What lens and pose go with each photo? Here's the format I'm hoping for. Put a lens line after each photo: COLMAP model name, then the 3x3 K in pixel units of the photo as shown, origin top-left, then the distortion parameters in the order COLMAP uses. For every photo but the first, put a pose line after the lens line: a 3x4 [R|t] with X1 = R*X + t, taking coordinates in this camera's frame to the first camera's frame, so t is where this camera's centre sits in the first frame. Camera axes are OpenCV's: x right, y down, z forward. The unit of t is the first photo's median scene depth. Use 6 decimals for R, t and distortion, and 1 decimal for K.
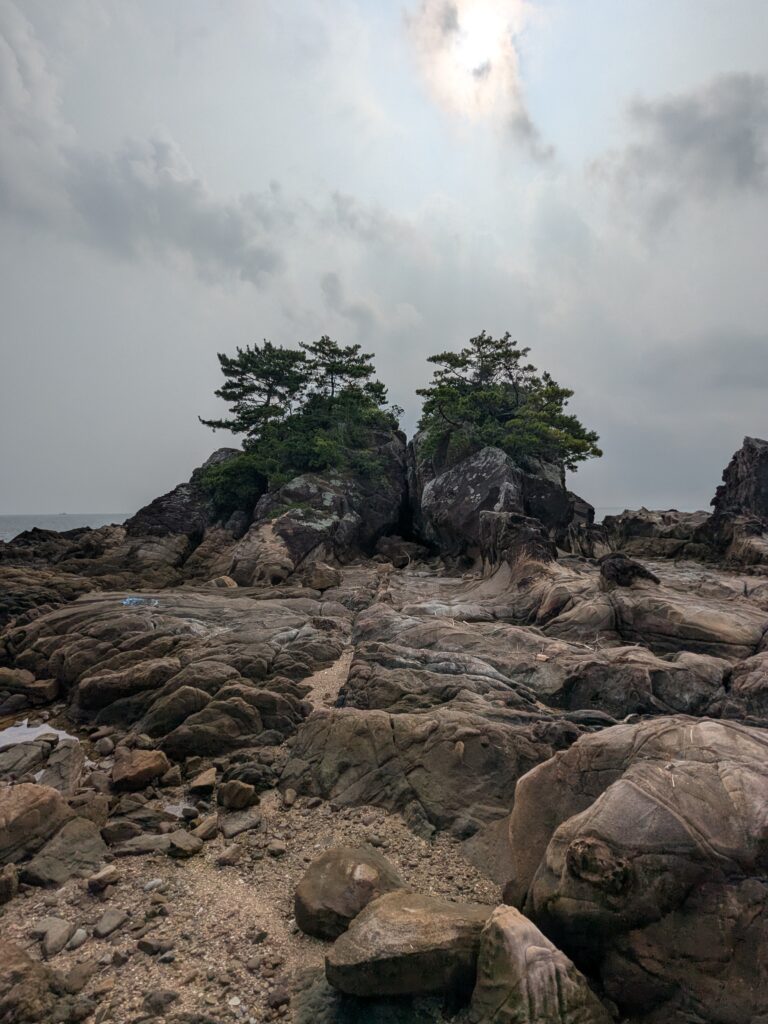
lens RADIAL K [[478.0, 0, 387.3], [0, 478.0, 514.1], [0, 0, 1]] dist [0.019898, 0.000049]
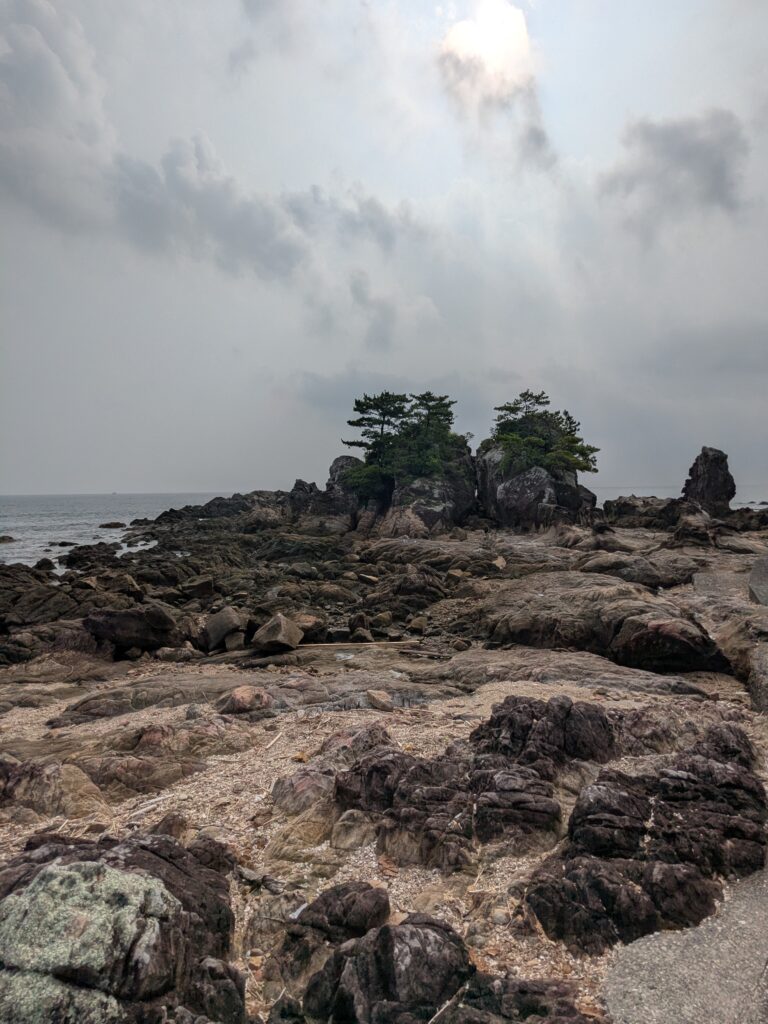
lens RADIAL K [[478.0, 0, 381.0], [0, 478.0, 510.2], [0, 0, 1]] dist [0.019898, 0.000049]
pose [[0.999654, -0.000836, -0.026283, -0.254144], [0.001772, 0.999363, 0.035637, -0.030199], [0.026237, -0.035672, 0.999019, -0.652191]]
